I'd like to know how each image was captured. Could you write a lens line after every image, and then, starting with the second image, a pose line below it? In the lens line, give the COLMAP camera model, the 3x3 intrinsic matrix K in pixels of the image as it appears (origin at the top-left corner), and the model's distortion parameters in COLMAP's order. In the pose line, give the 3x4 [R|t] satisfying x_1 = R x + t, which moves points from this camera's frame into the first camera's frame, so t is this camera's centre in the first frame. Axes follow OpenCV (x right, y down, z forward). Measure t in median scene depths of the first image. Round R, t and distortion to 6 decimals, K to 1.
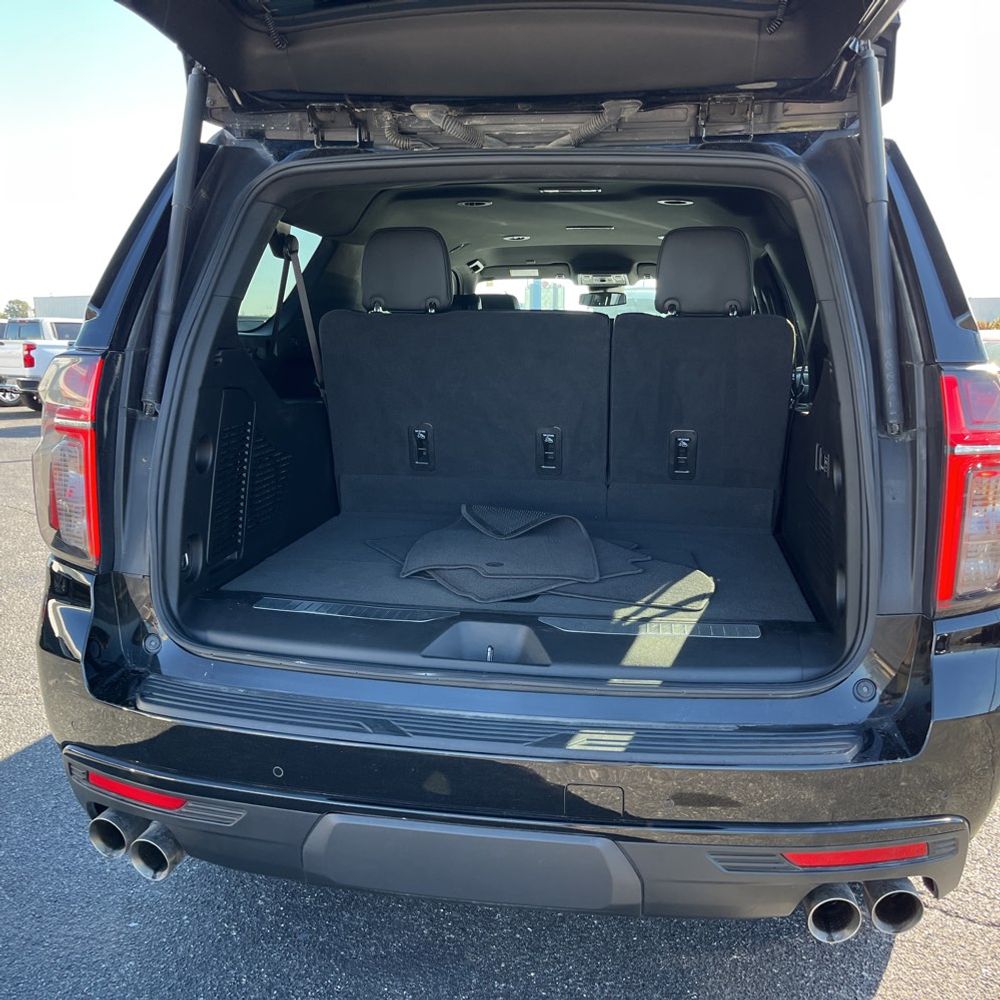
lens RADIAL K [[1006.9, 0, 485.5], [0, 1006.9, 500.2], [0, 0, 1]] dist [0.073639, -0.117221]
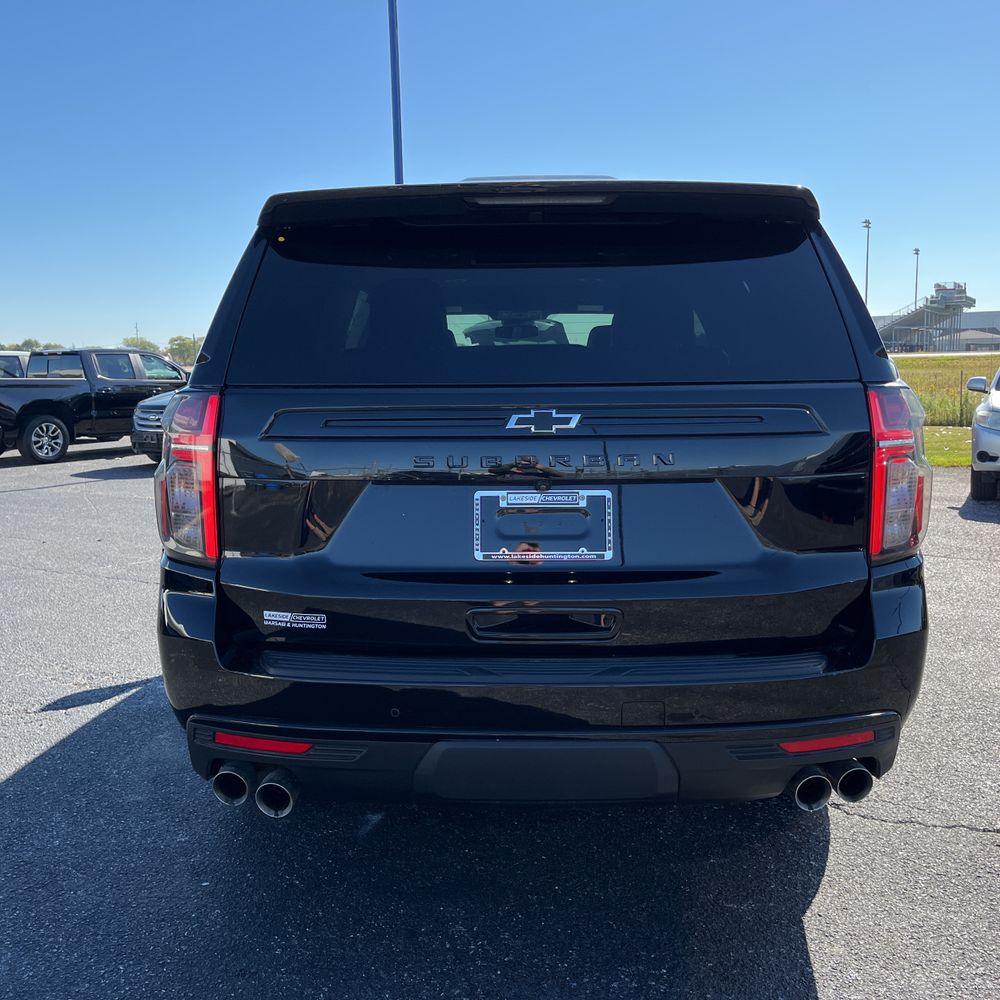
lens RADIAL K [[1018.9, 0, 498.6], [0, 1018.9, 489.9], [0, 0, 1]] dist [0.066844, -0.122140]
pose [[0.986722, -0.035878, 0.158403, -0.227452], [0.040962, 0.998741, -0.028948, 0.026807], [-0.157165, 0.035052, 0.986950, -0.247199]]
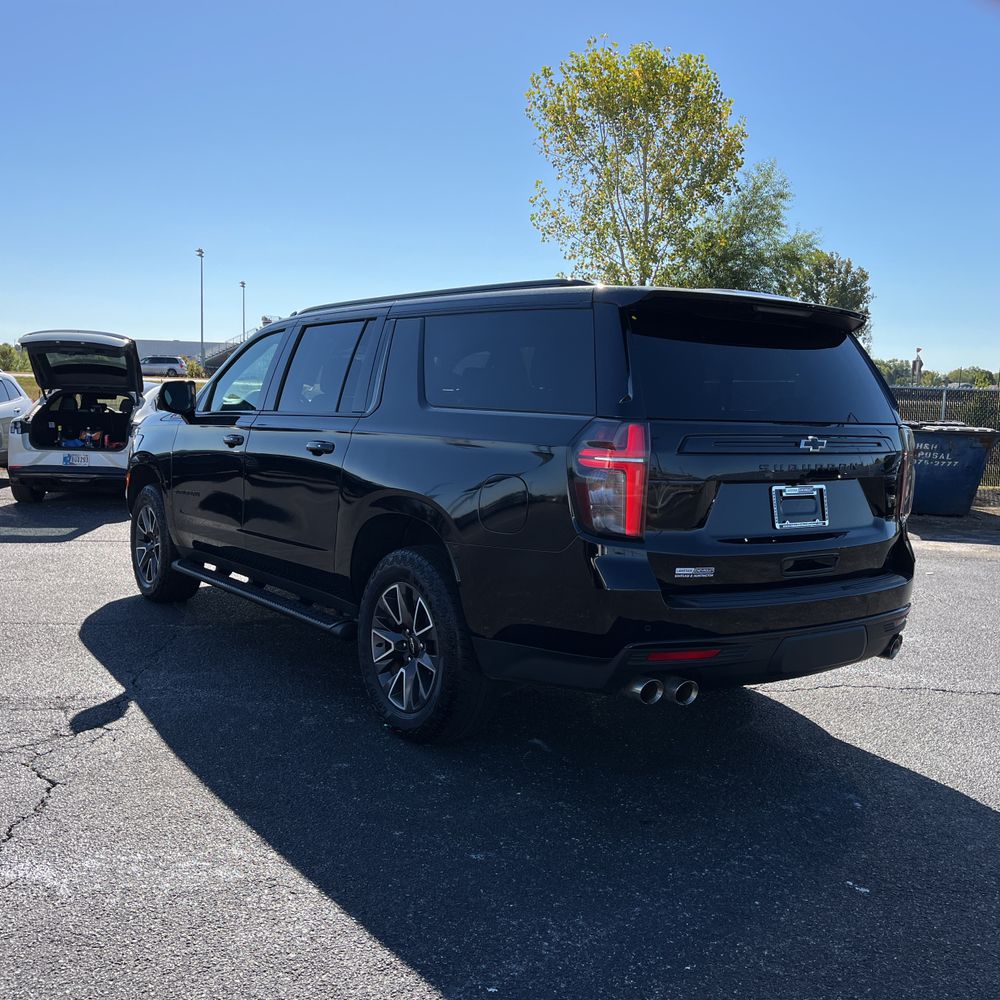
lens RADIAL K [[1018.9, 0, 498.6], [0, 1018.9, 489.9], [0, 0, 1]] dist [0.066844, -0.122140]
pose [[0.699953, -0.045709, 0.712724, -1.661544], [0.077040, 0.996959, -0.011722, -0.013839], [-0.710021, 0.063113, 0.701346, -0.081626]]
